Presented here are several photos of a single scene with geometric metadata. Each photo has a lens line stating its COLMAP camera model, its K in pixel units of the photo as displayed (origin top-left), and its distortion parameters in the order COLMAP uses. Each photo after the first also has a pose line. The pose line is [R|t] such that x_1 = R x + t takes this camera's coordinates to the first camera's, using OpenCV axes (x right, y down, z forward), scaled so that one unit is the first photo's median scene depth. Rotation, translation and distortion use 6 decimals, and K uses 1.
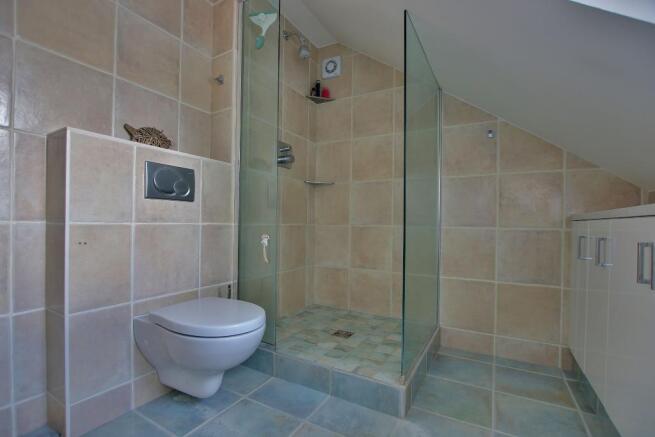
lens RADIAL K [[303.4, 0, 325.3], [0, 303.4, 225.4], [0, 0, 1]] dist [-0.000095, -0.000071]
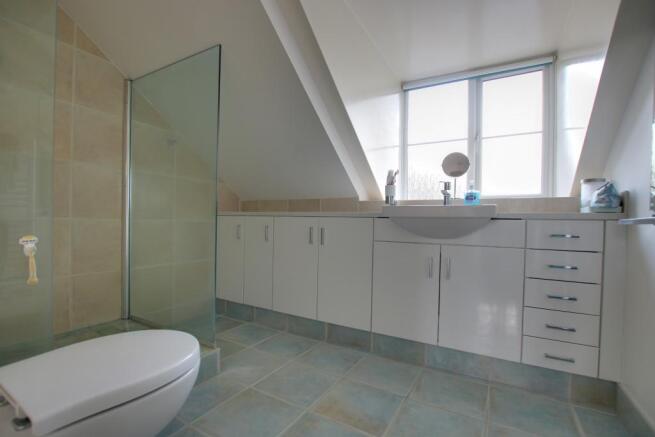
lens RADIAL K [[303.4, 0, 325.3], [0, 303.4, 225.4], [0, 0, 1]] dist [-0.000095, -0.000071]
pose [[0.007637, -0.018081, 0.999807, -0.781077], [-0.017122, 0.999688, 0.018209, -0.009817], [-0.999824, -0.017258, 0.007325, 0.443527]]
